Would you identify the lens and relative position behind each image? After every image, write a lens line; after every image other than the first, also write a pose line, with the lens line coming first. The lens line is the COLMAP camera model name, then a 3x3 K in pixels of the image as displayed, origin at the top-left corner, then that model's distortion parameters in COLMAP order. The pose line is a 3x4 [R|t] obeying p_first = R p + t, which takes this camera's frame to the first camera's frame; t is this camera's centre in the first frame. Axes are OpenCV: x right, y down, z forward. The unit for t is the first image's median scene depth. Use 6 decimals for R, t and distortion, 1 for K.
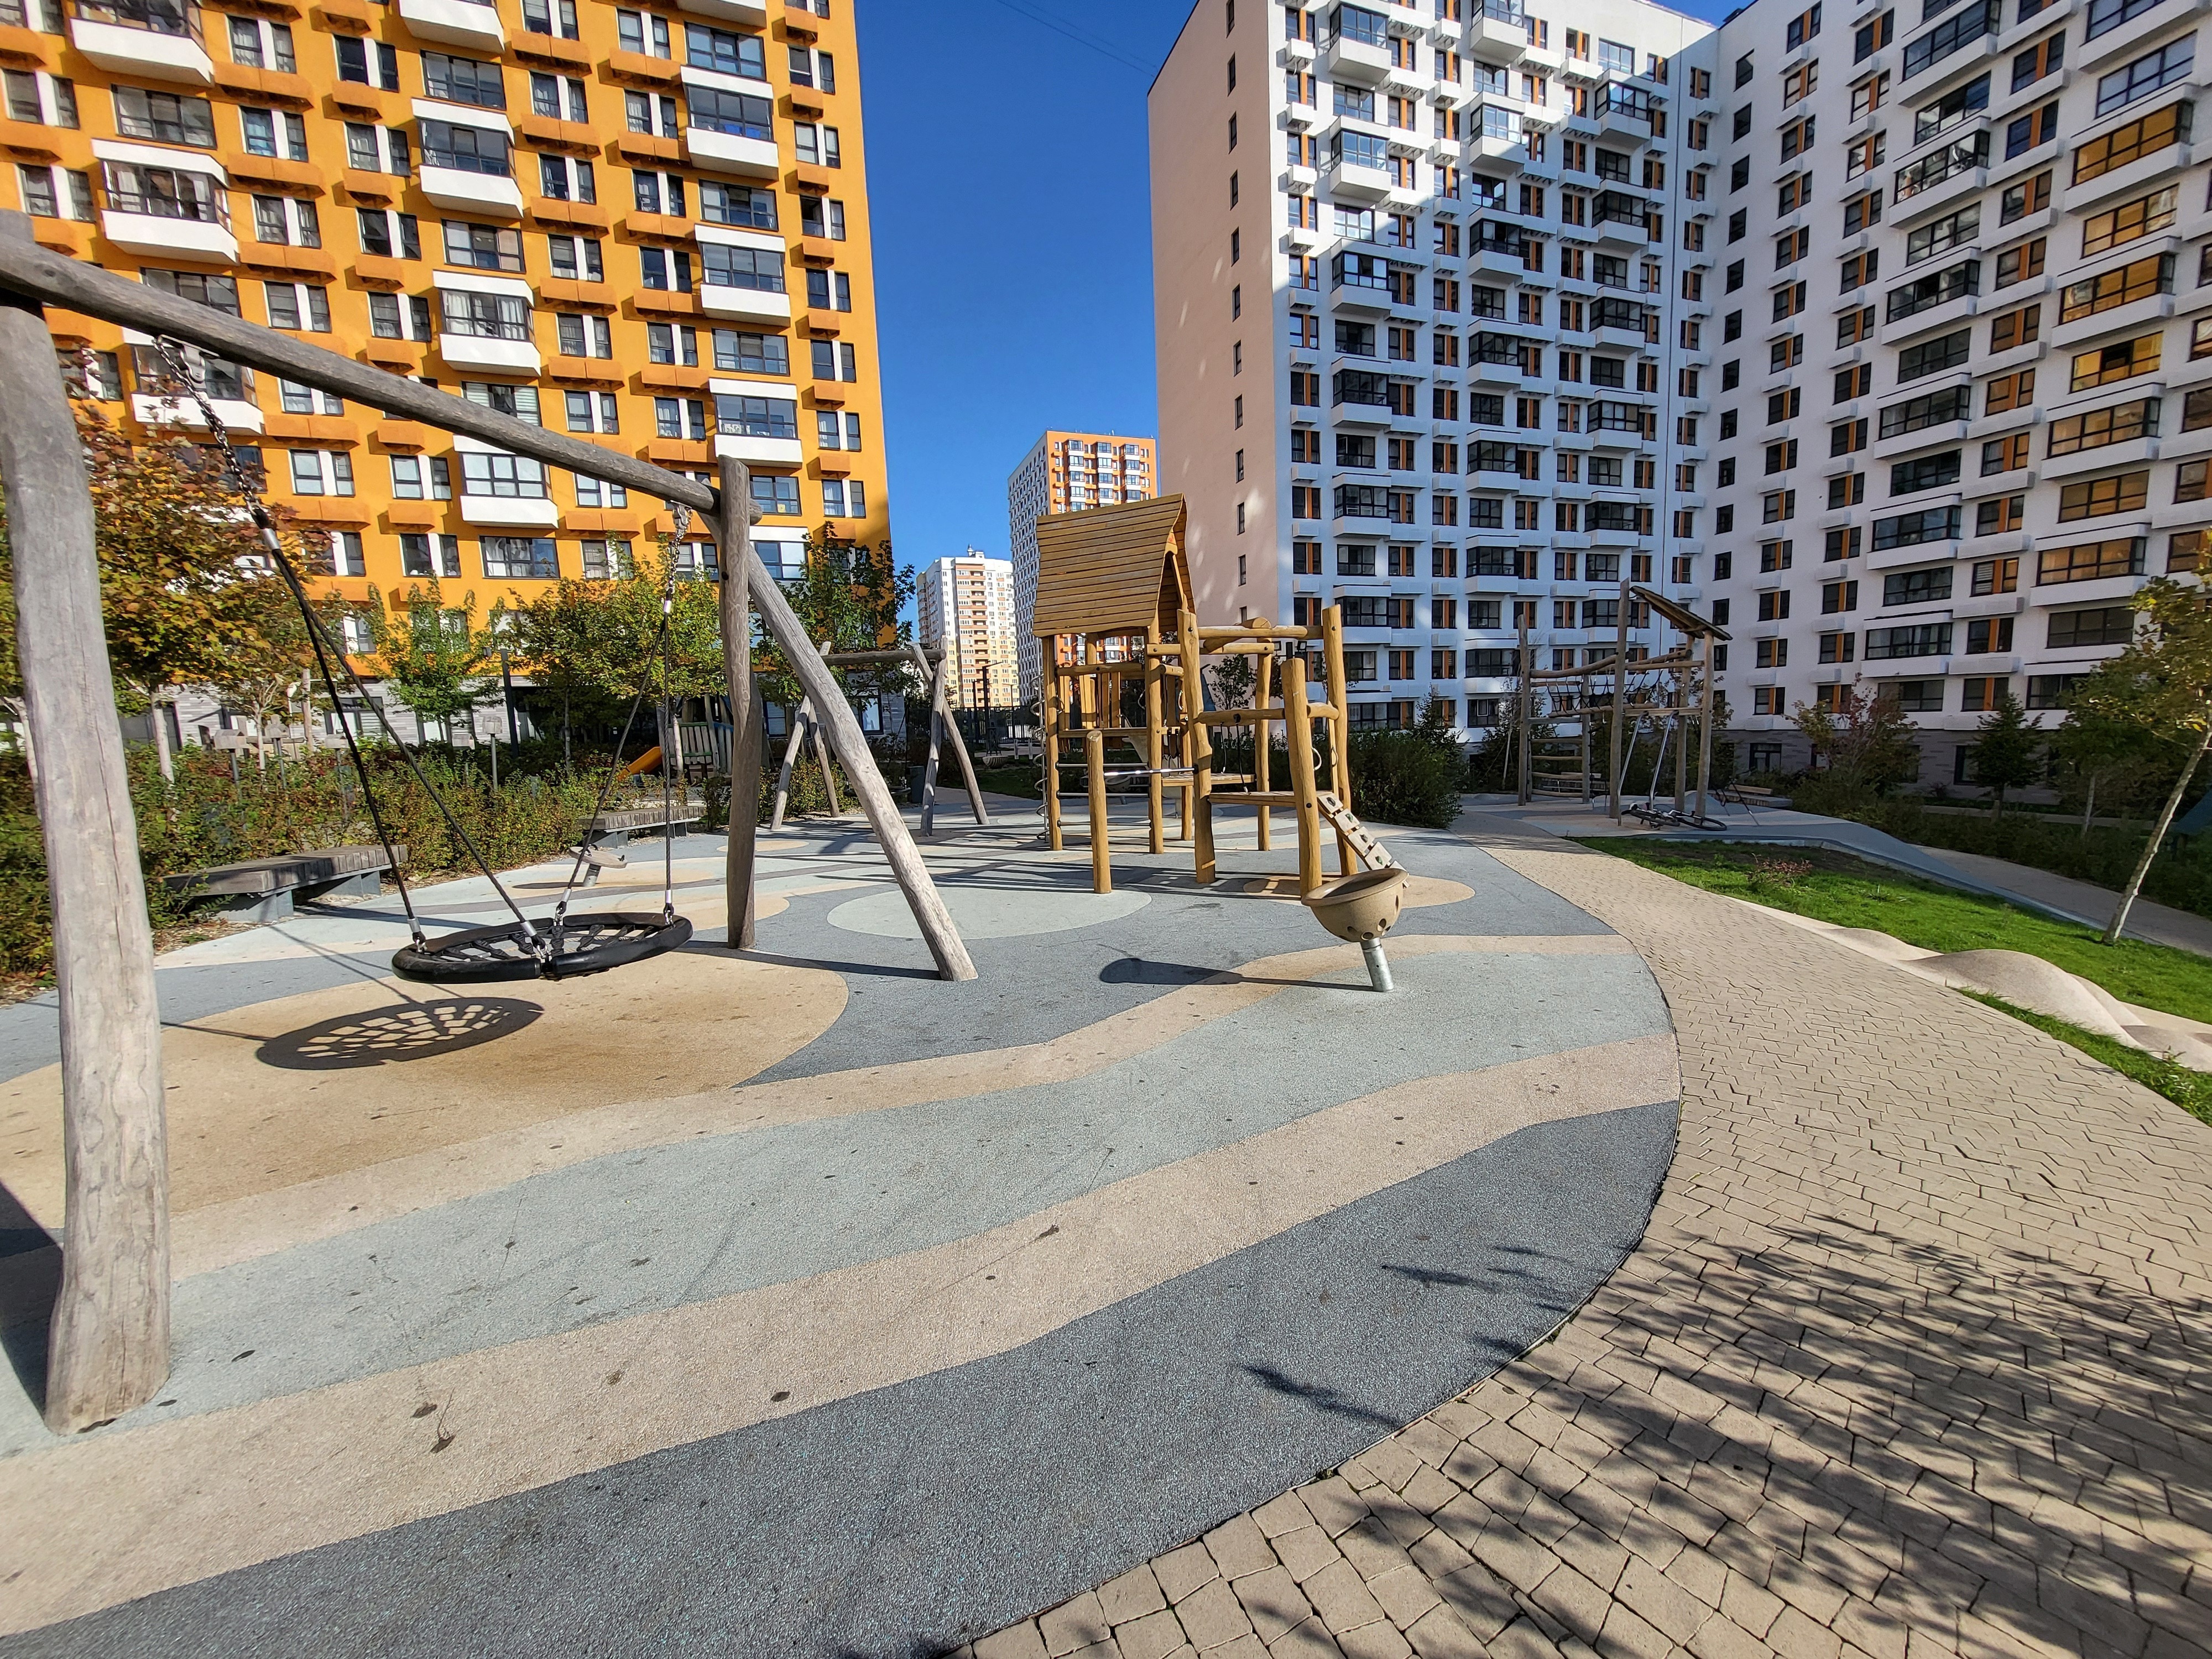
lens RADIAL K [[865.3, 0, 1110.5], [0, 865.3, 829.1], [0, 0, 1]] dist [0.000798, 0.000806]
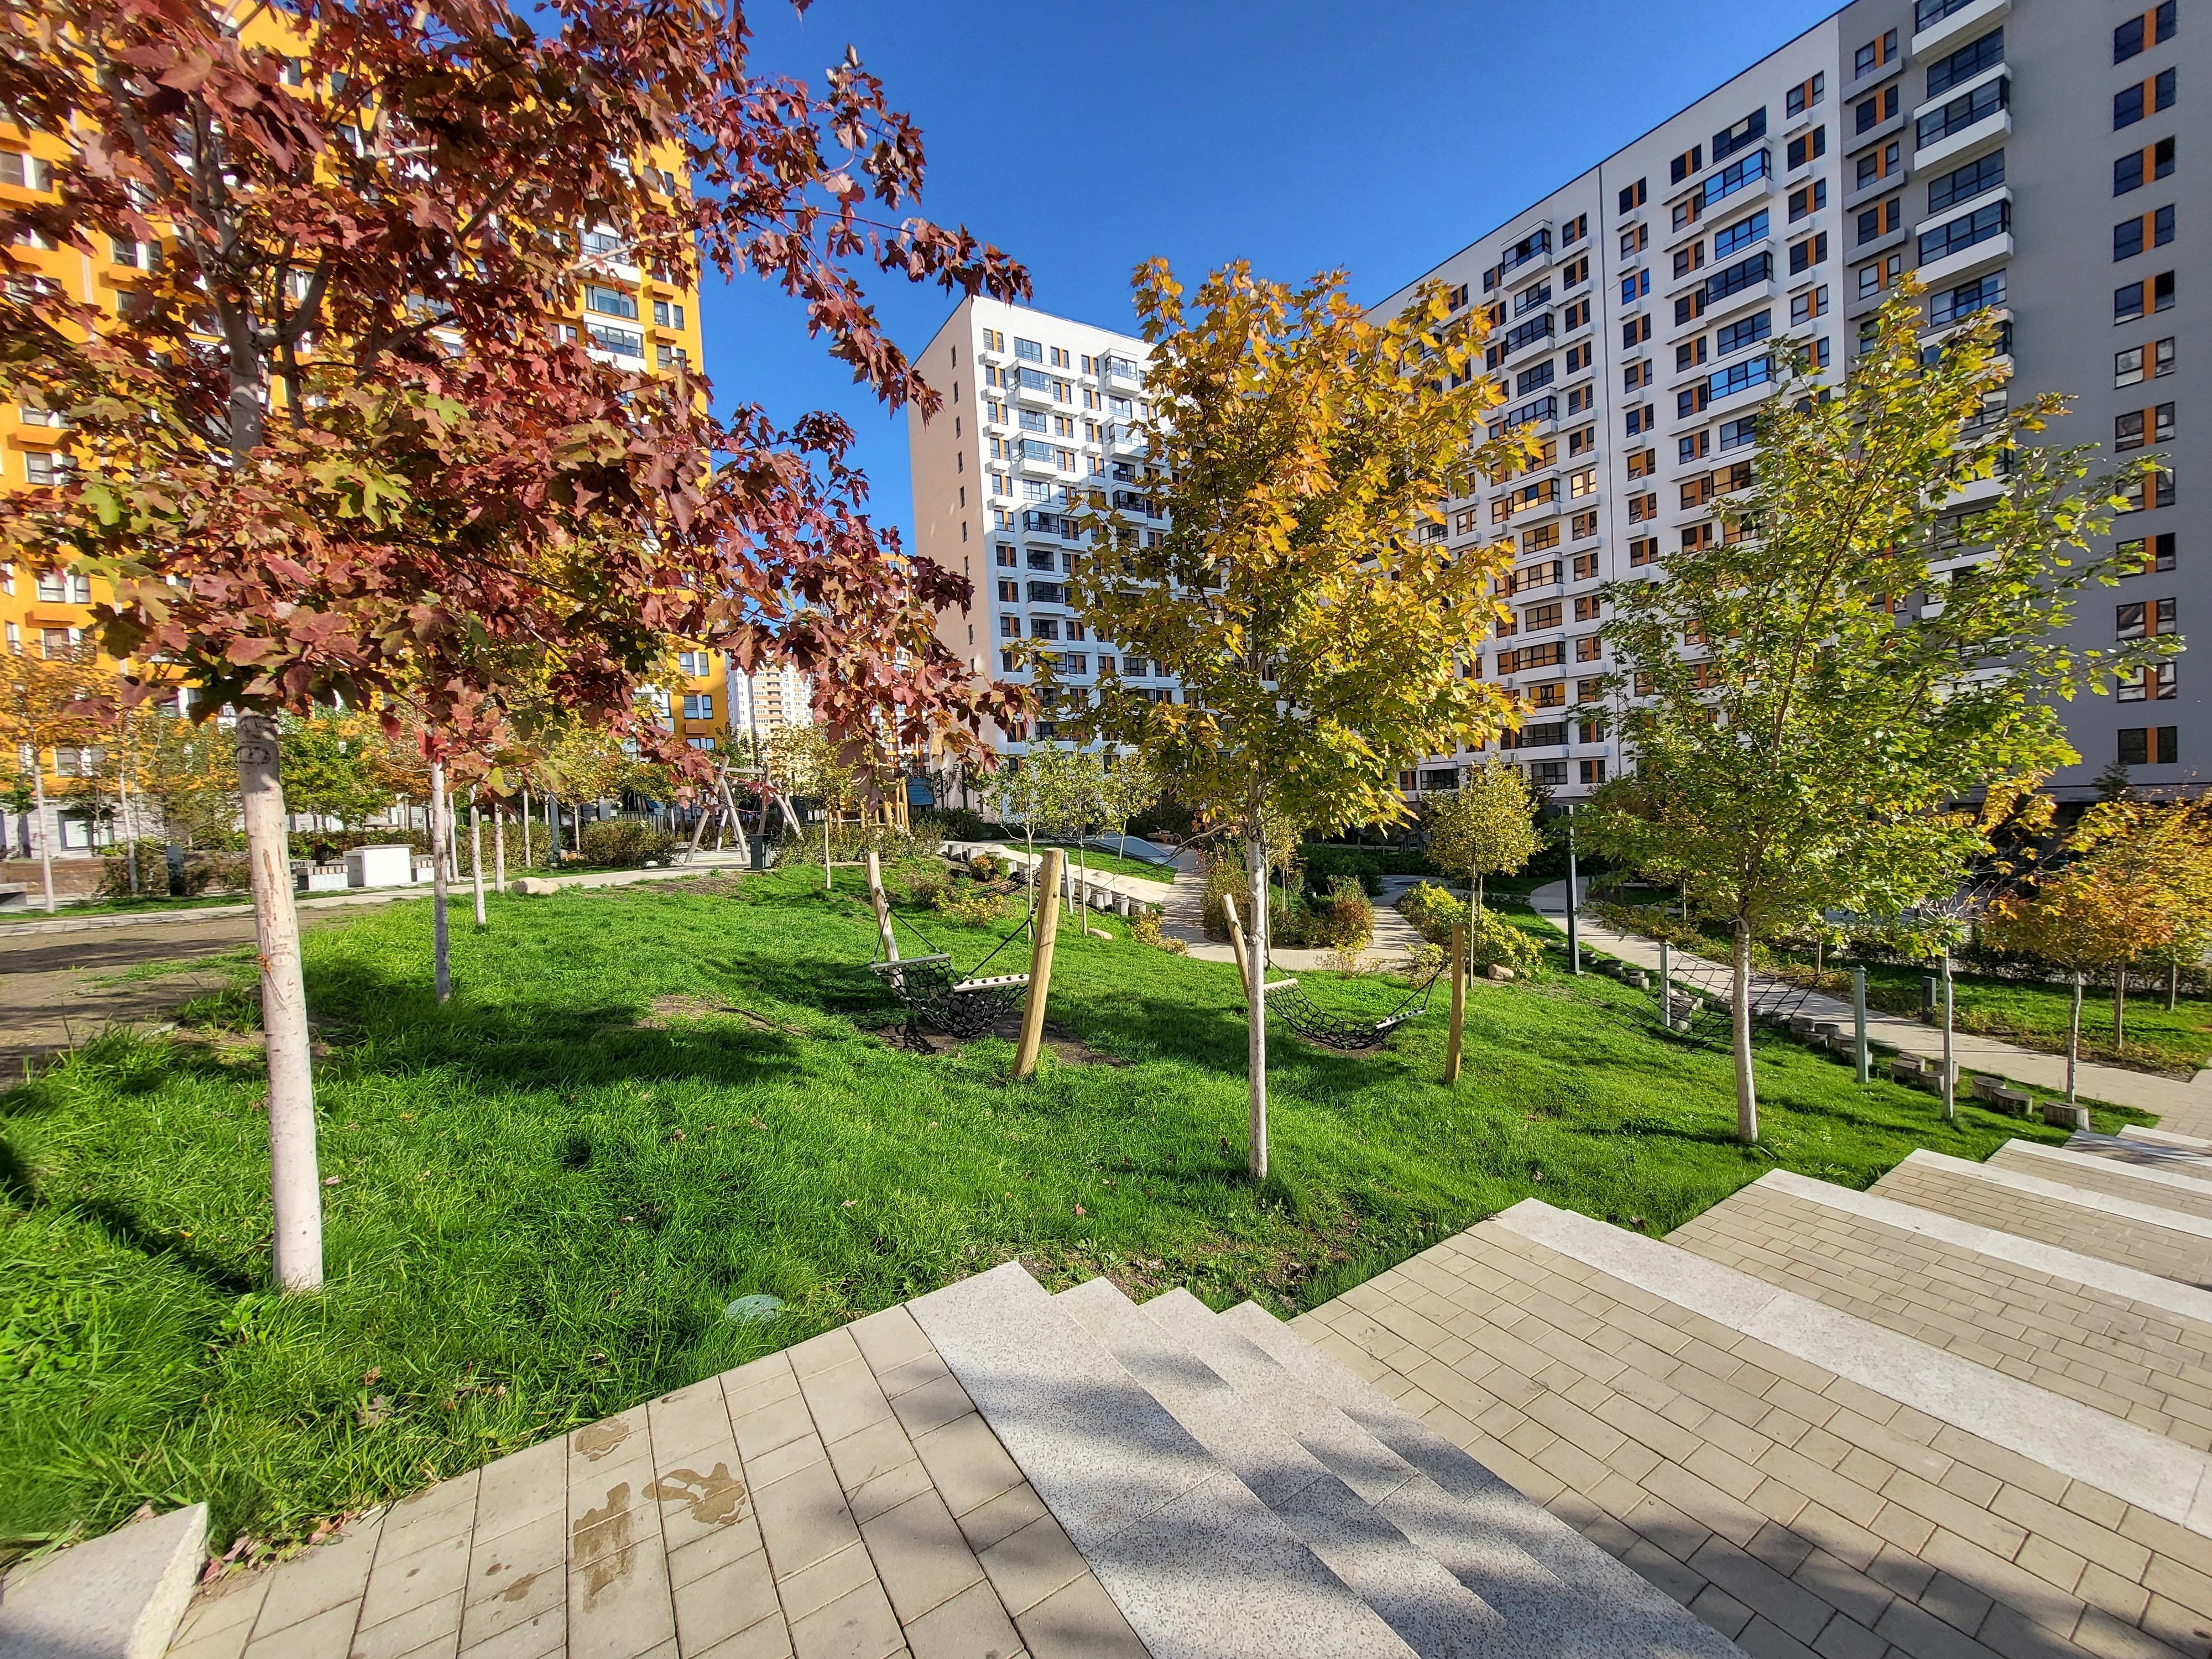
lens RADIAL K [[865.3, 0, 1110.5], [0, 865.3, 829.1], [0, 0, 1]] dist [0.000798, 0.000806]
pose [[0.976420, -0.023374, 0.214610, 0.065506], [0.043536, 0.995017, -0.089704, 0.067096], [-0.211444, 0.096932, 0.972572, -0.554907]]
